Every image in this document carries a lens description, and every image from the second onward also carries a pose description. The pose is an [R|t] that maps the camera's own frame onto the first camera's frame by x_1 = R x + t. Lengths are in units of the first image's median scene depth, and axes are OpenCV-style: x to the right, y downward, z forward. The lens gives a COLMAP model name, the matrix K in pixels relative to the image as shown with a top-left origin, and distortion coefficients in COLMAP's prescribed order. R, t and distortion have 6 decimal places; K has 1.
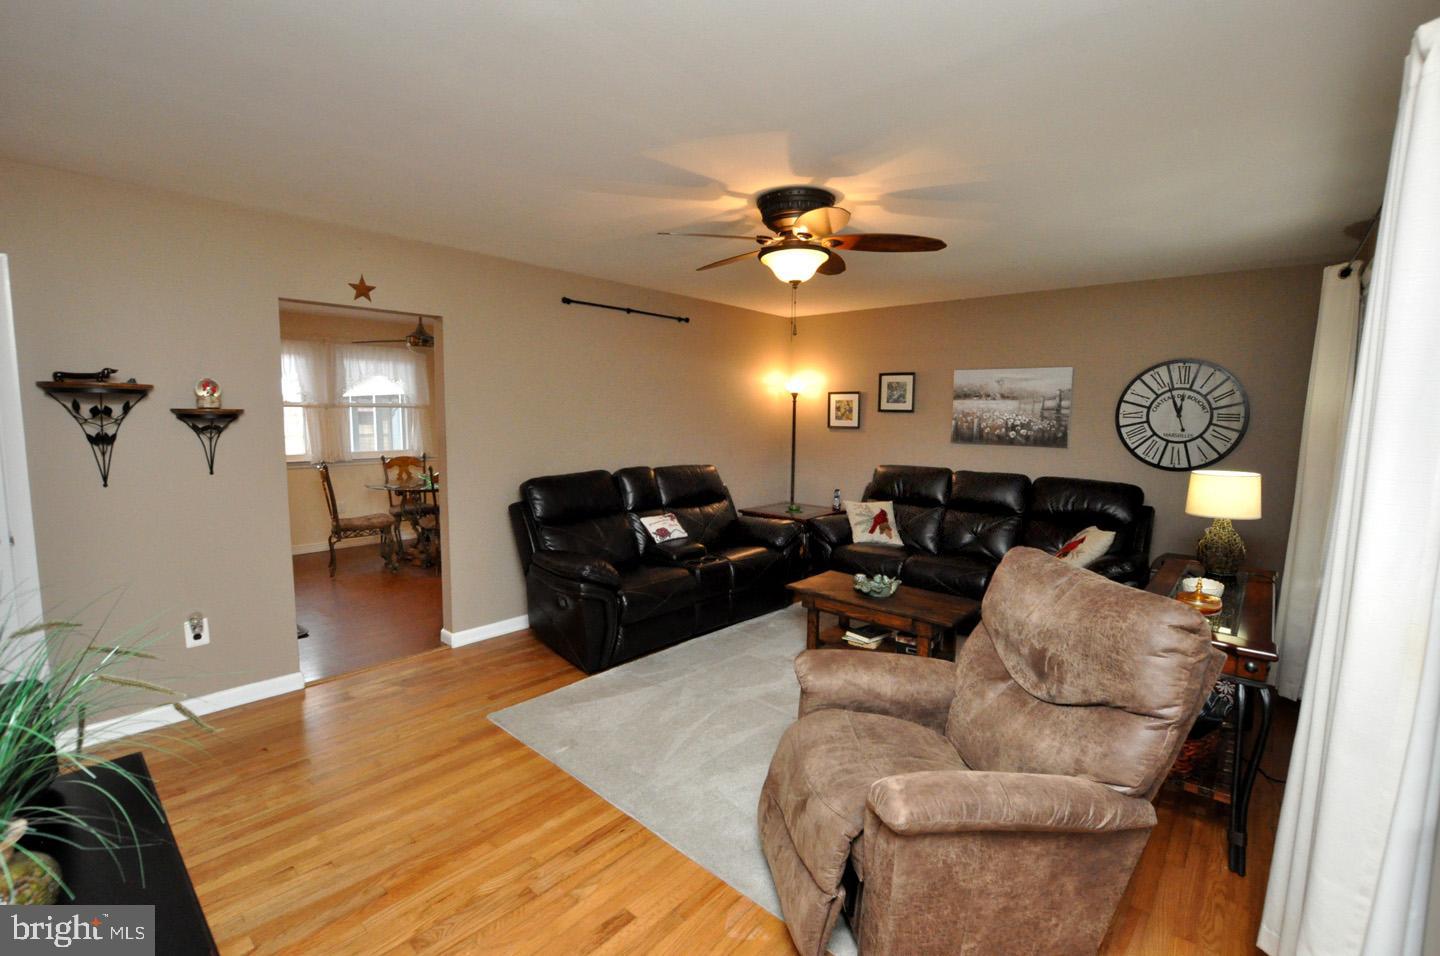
lens RADIAL K [[638.8, 0, 716.1], [0, 638.8, 480.9], [0, 0, 1]] dist [-0.000987, -0.000051]
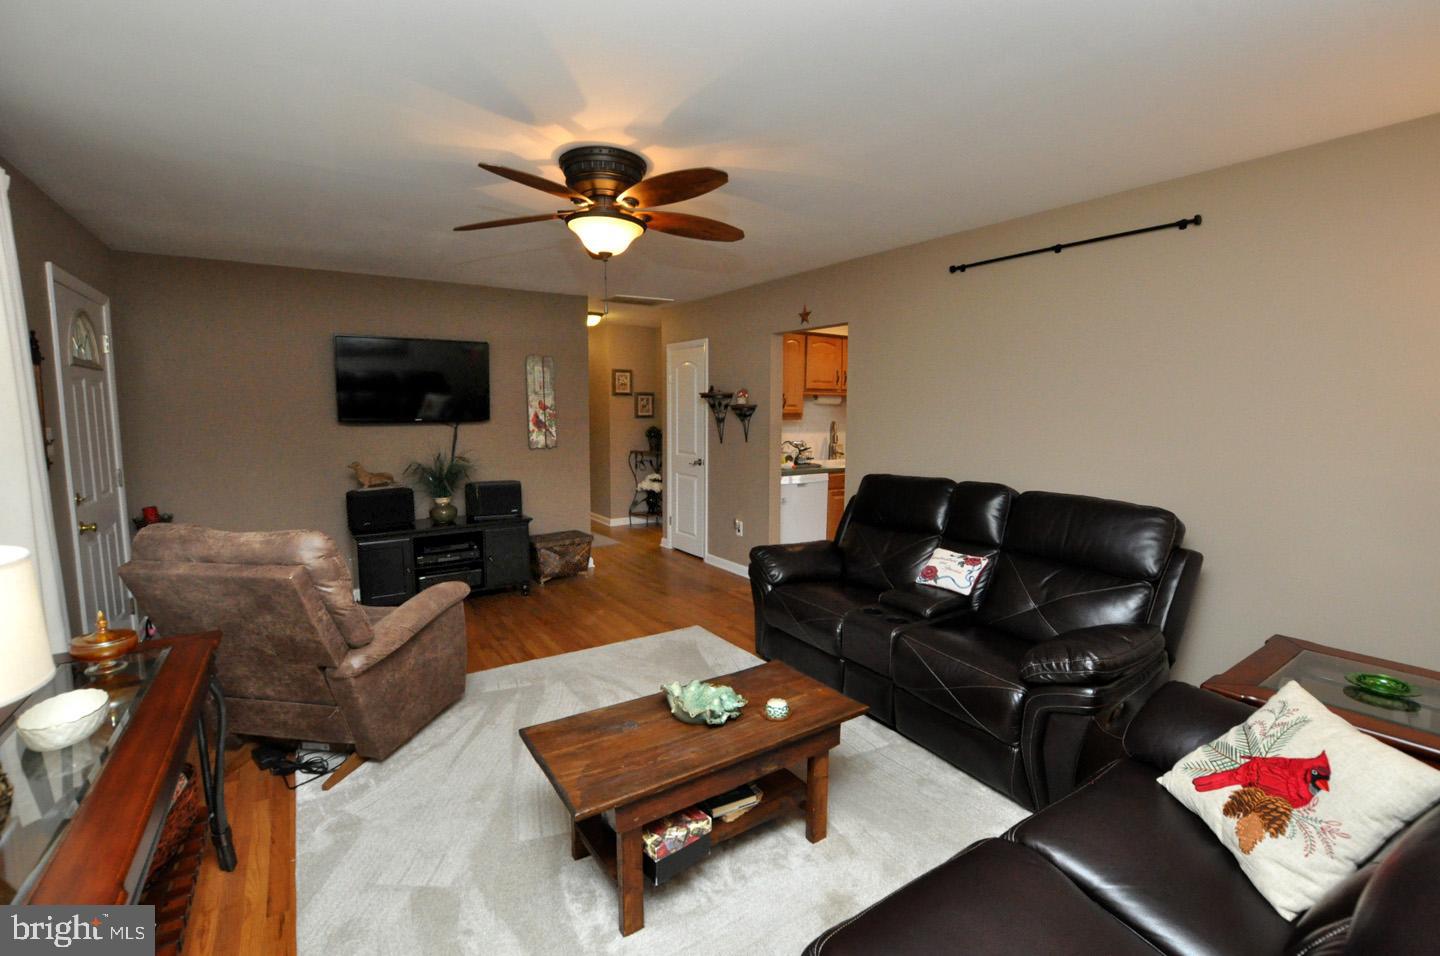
lens RADIAL K [[638.8, 0, 716.1], [0, 638.8, 480.9], [0, 0, 1]] dist [-0.000987, -0.000051]
pose [[-0.249603, 0.098632, -0.963312, 0.985317], [-0.114997, 0.984740, 0.130623, -0.129076], [0.961496, 0.143382, -0.234452, 1.400708]]
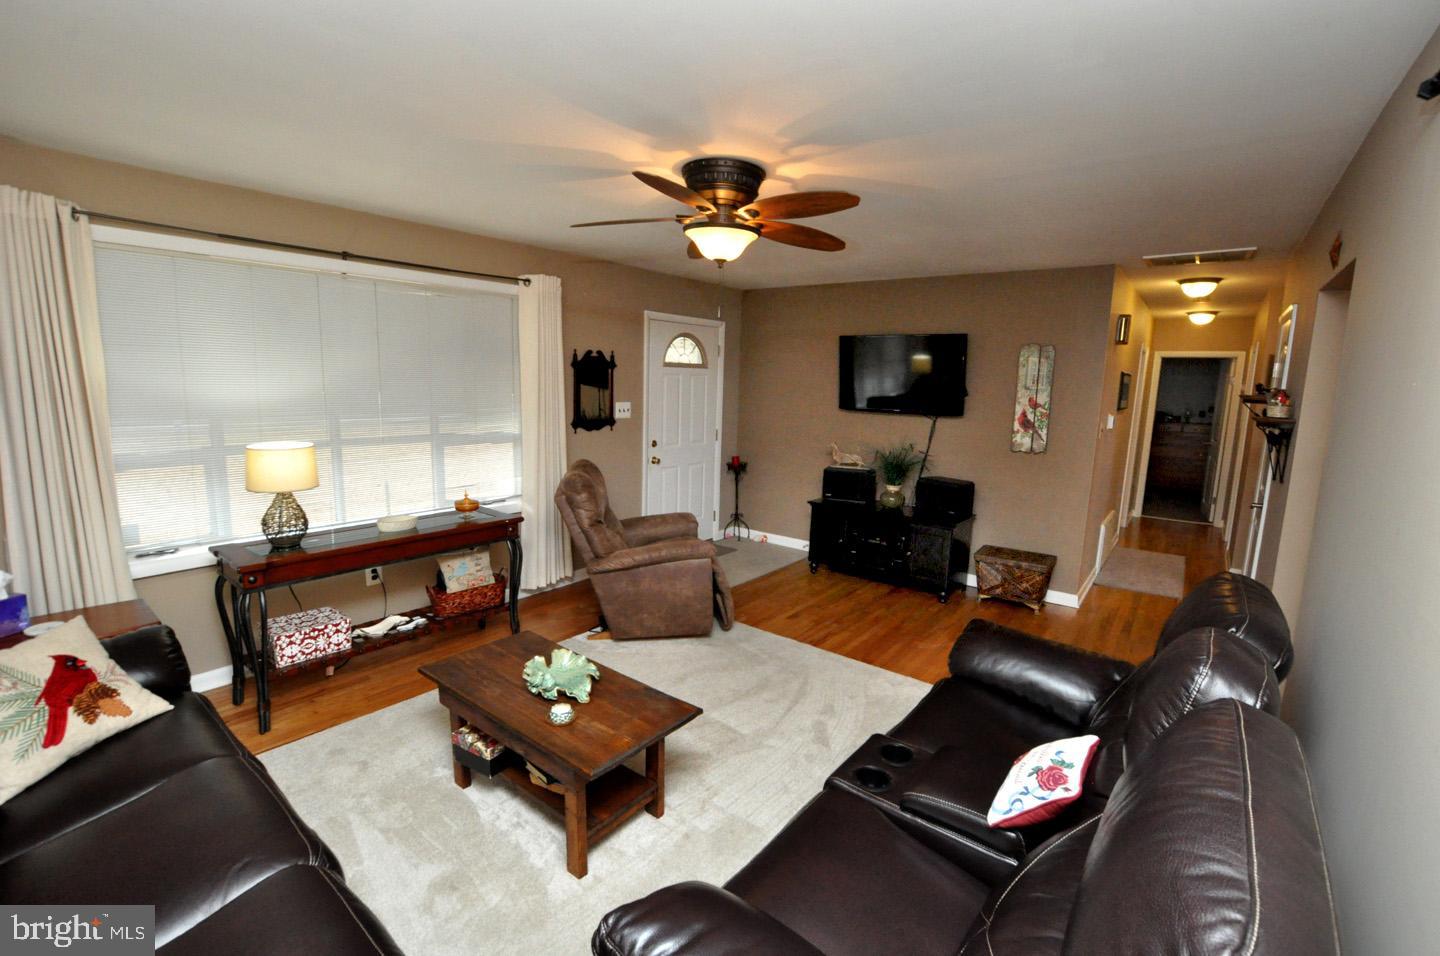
lens RADIAL K [[632.8, 0, 725.0], [0, 632.8, 478.4], [0, 0, 1]] dist [-0.033750, 0.004734]
pose [[-0.996185, -0.024899, -0.083644, 0.185379], [-0.046589, 0.962168, 0.268444, -0.249856], [0.073796, 0.271317, -0.959657, 1.956886]]
